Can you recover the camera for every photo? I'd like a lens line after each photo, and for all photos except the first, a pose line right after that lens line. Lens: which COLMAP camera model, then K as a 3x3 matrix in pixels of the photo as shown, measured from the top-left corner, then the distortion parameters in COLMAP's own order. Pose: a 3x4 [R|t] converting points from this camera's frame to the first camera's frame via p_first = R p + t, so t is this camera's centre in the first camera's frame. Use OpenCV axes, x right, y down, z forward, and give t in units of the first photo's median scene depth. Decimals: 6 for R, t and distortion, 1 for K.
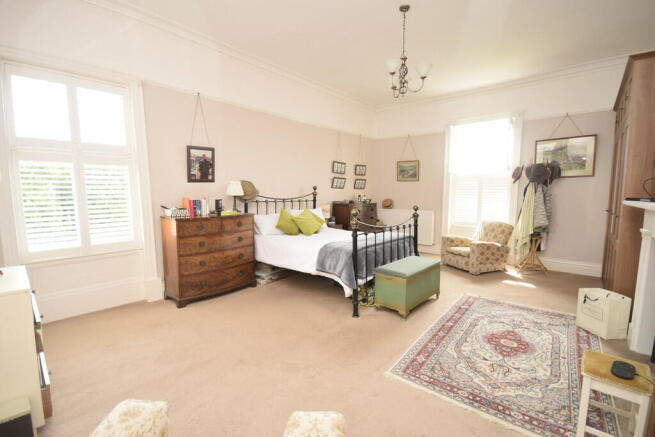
lens RADIAL K [[286.3, 0, 330.1], [0, 286.3, 219.6], [0, 0, 1]] dist [0.000759, -0.008460]
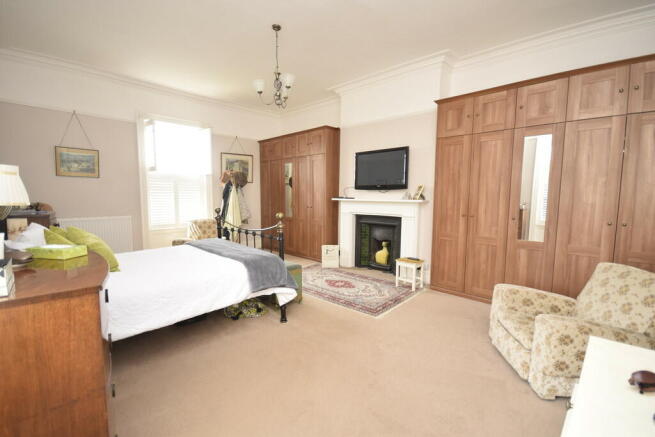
lens RADIAL K [[286.3, 0, 329.9], [0, 286.3, 217.9], [0, 0, 1]] dist [0.000759, -0.008460]
pose [[0.063487, -0.087331, 0.994154, -0.918403], [0.088908, 0.992698, 0.081525, -0.087184], [-0.994015, 0.083212, 0.070788, 0.811494]]
